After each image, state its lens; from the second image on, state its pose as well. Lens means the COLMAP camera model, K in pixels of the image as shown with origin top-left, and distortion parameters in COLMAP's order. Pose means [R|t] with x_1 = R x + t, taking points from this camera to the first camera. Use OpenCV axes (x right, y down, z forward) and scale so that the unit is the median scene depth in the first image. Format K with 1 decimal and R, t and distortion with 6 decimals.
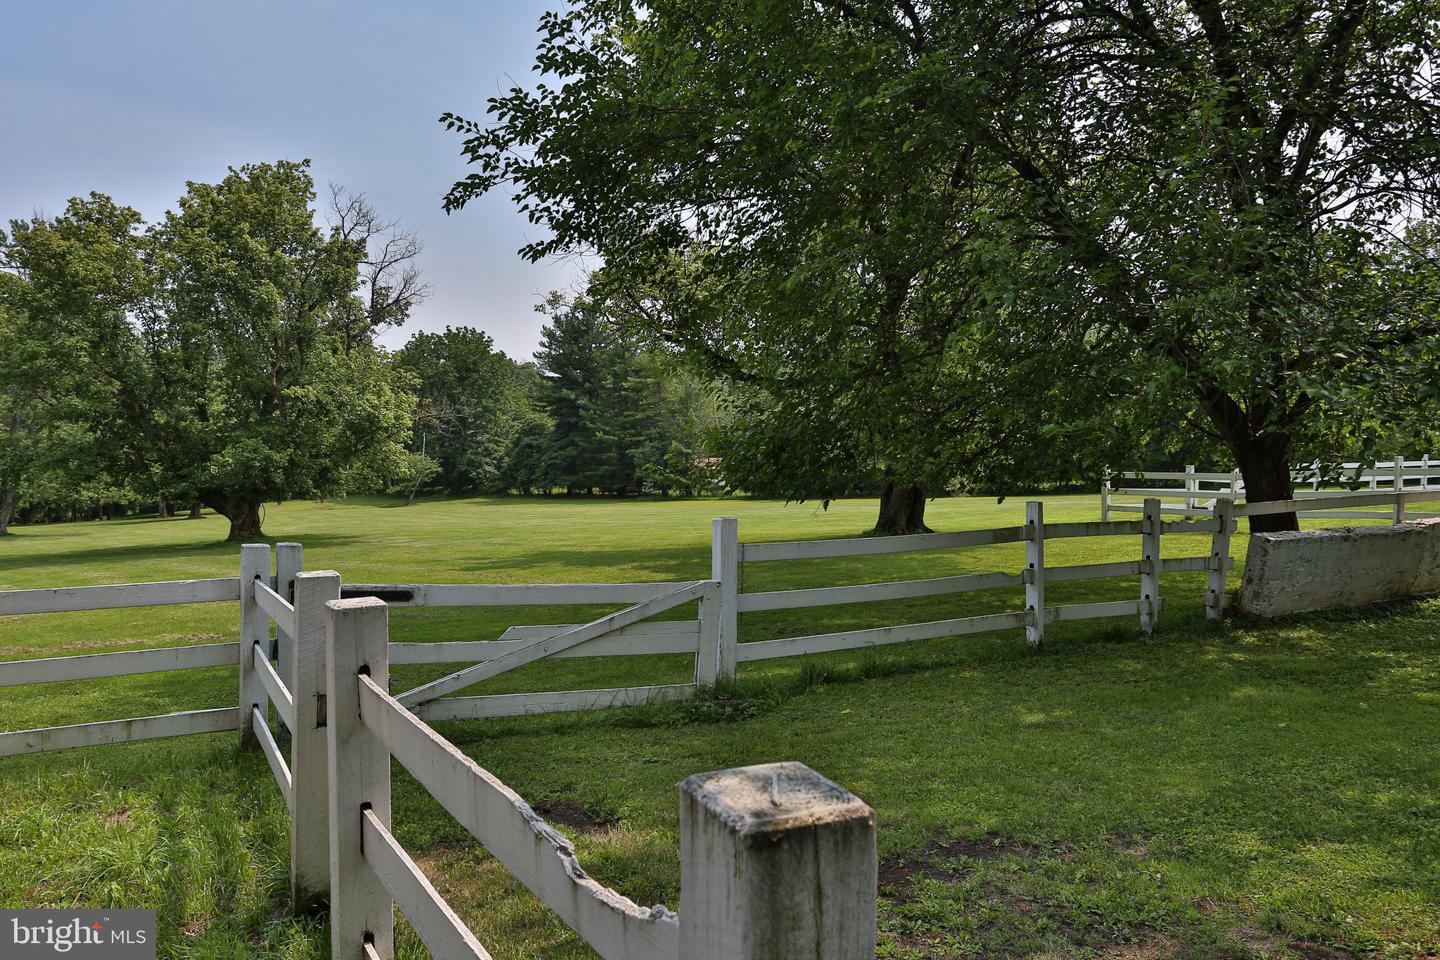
lens RADIAL K [[1001.6, 0, 724.2], [0, 1001.6, 497.9], [0, 0, 1]] dist [-0.033188, 0.005628]
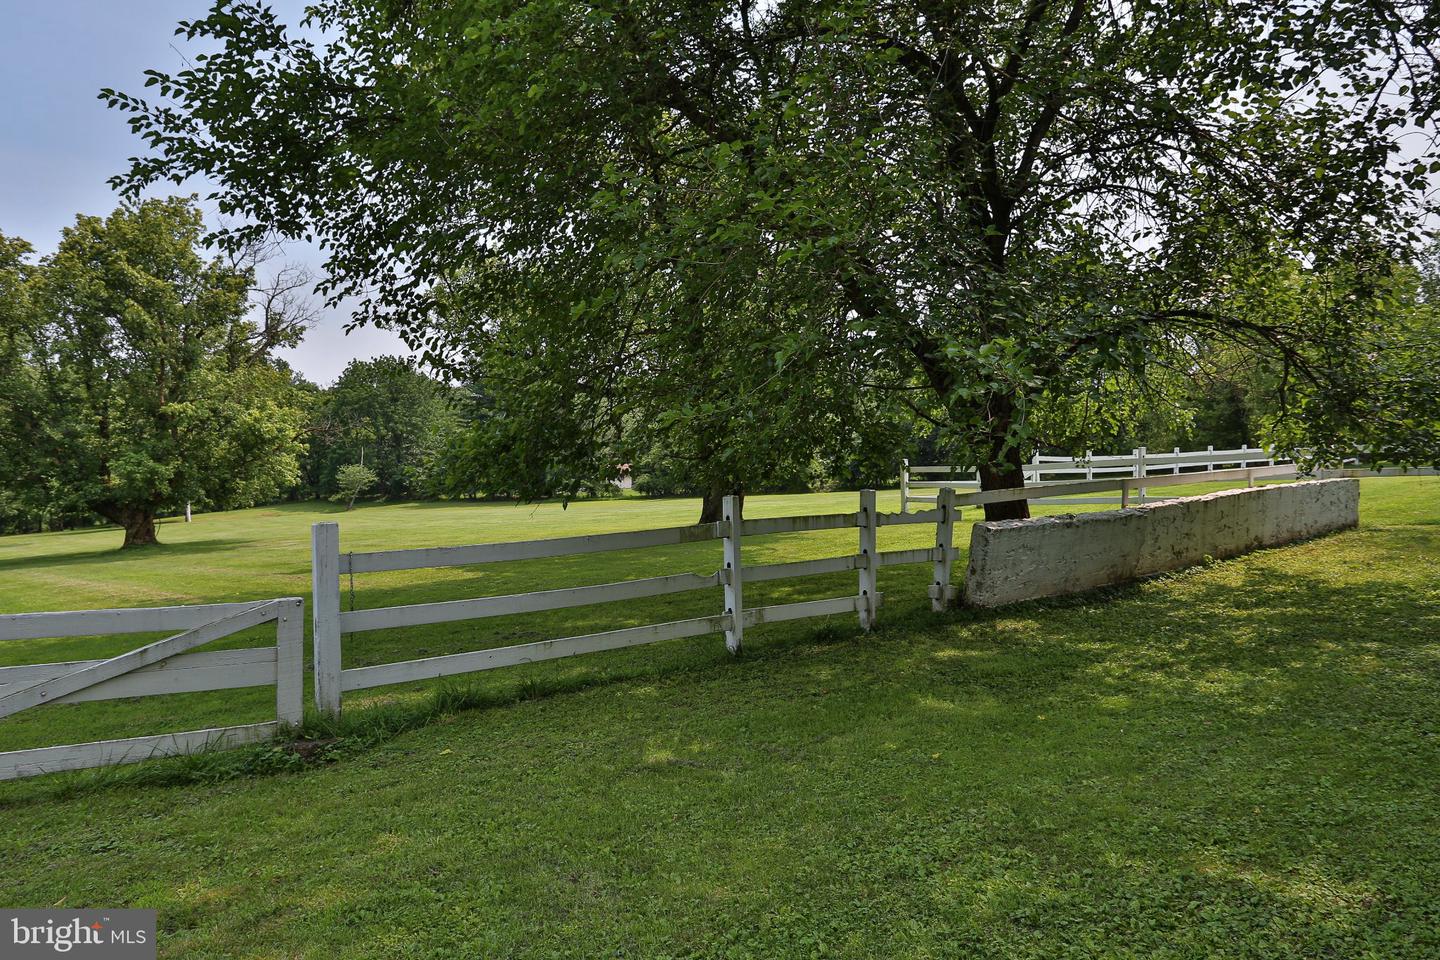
lens RADIAL K [[854.9, 0, 720.0], [0, 854.9, 480.0], [0, 0, 1]] dist [-0.085733, 0.041178]
pose [[0.994561, -0.021226, 0.101973, 0.188546], [0.023269, 0.999551, -0.018880, 0.003294], [-0.101527, 0.021150, 0.994608, 0.181907]]
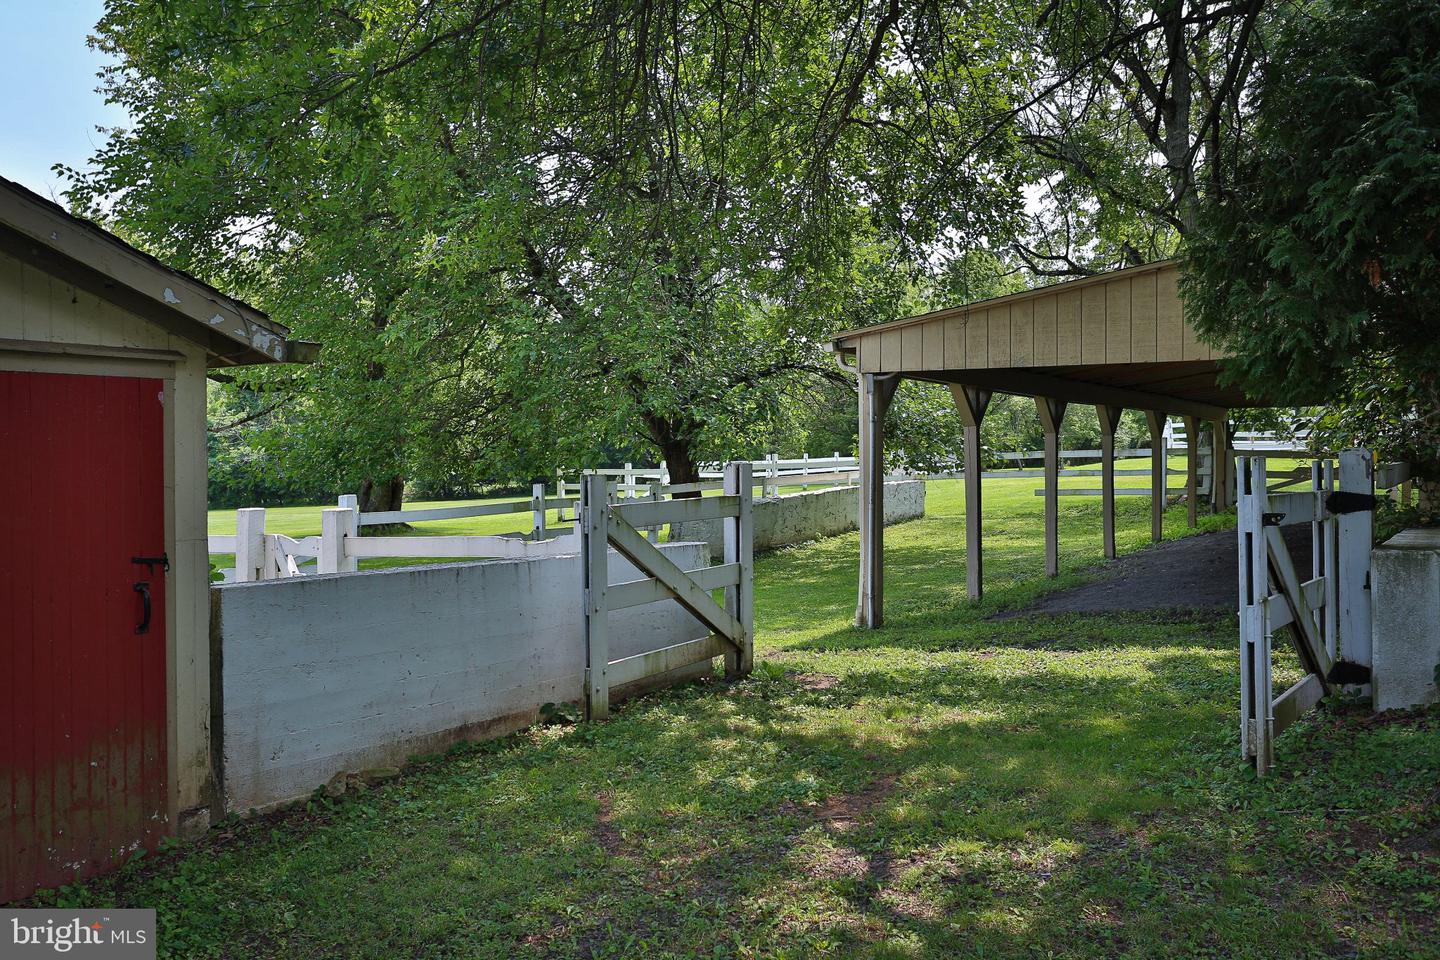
lens RADIAL K [[1207.5, 0, 720.0], [0, 1207.5, 480.0], [0, 0, 1]] dist [0.005058, 0.003996]
pose [[0.866128, -0.013095, 0.499650, -0.301080], [0.026093, 0.999478, -0.019036, 0.033308], [-0.499140, 0.029525, 0.866018, -0.582595]]
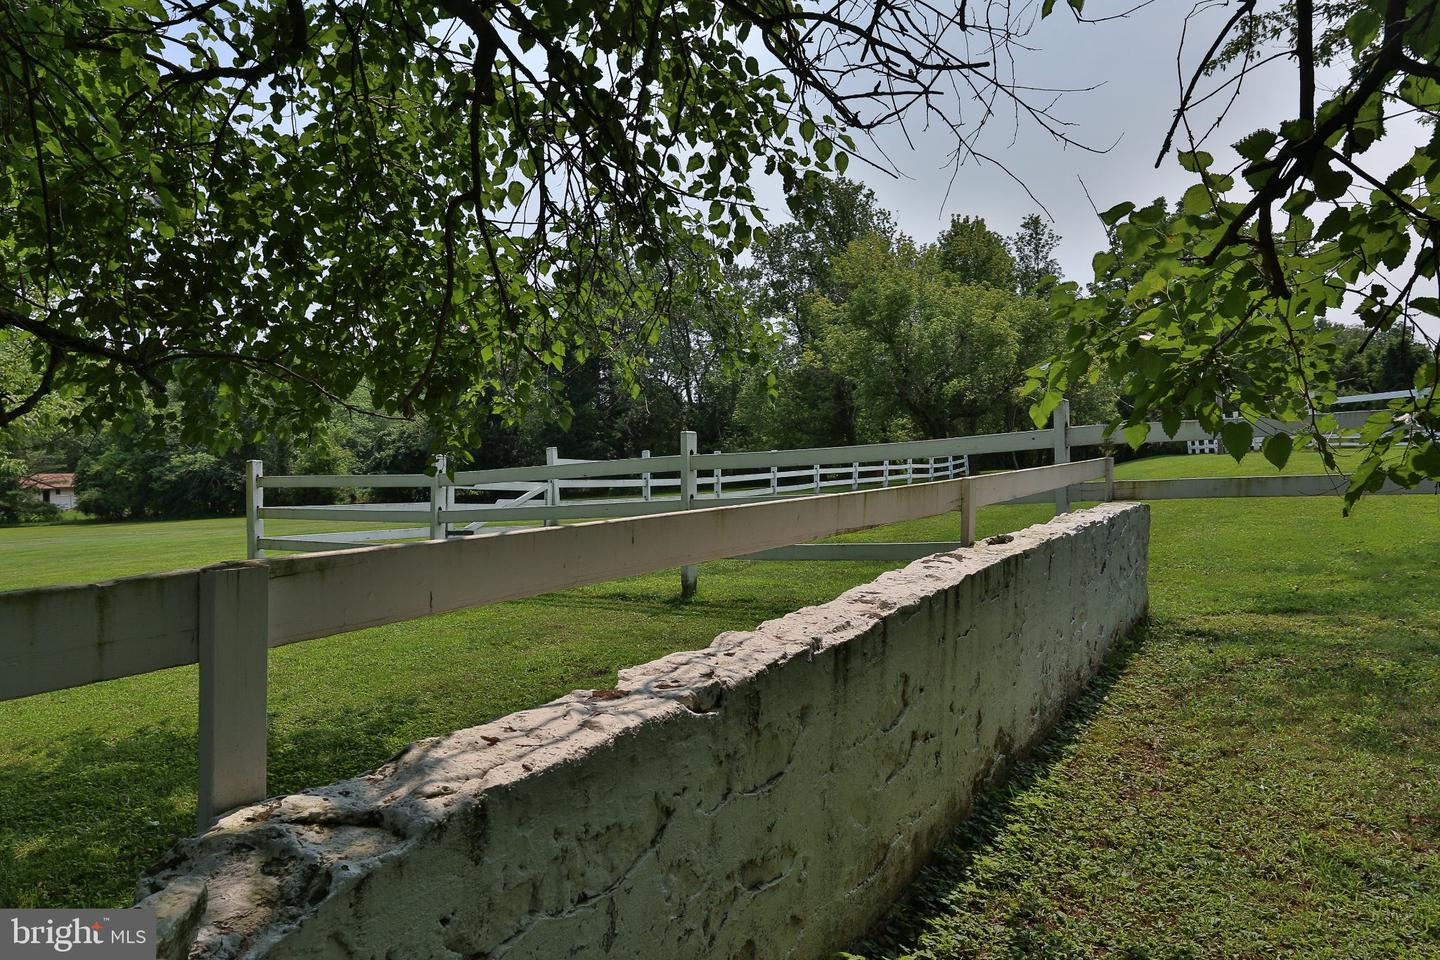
lens RADIAL K [[991.4, 0, 720.0], [0, 991.4, 480.0], [0, 0, 1]] dist [-0.000296, -0.000124]
pose [[0.857056, -0.018211, 0.514902, 0.735933], [0.033234, 0.999248, -0.019976, -0.010761], [-0.514151, 0.034232, 0.857016, 0.943464]]
